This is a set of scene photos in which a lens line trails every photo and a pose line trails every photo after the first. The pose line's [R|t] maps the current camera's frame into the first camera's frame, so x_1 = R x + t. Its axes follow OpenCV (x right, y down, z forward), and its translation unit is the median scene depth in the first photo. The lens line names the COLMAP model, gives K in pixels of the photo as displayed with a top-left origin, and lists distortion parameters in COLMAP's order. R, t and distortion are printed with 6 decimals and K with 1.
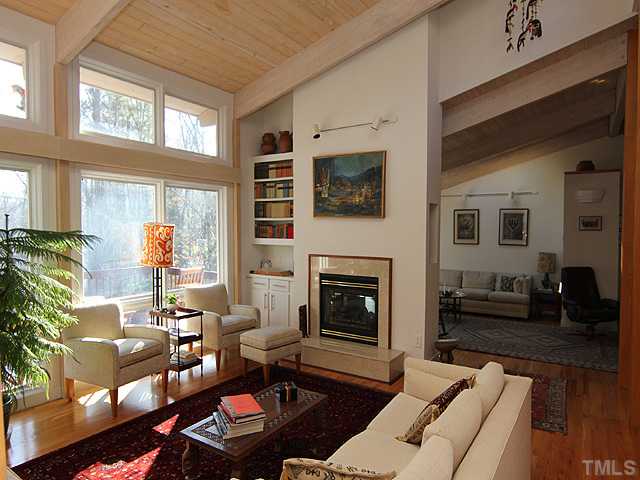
lens RADIAL K [[408.7, 0, 319.3], [0, 408.7, 242.8], [0, 0, 1]] dist [-0.032166, -0.002535]
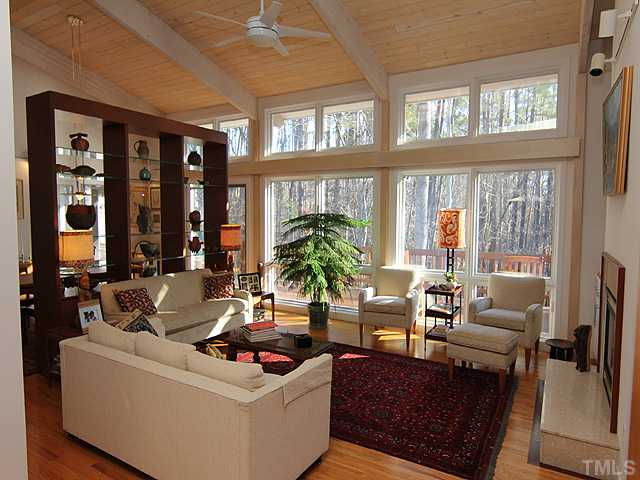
lens RADIAL K [[408.7, 0, 319.5], [0, 408.7, 239.1], [0, 0, 1]] dist [-0.032166, -0.002535]
pose [[0.027633, 0.057270, -0.997976, 0.781070], [-0.038085, 0.997693, 0.056200, -0.015032], [0.998892, 0.036455, 0.029750, 0.664879]]
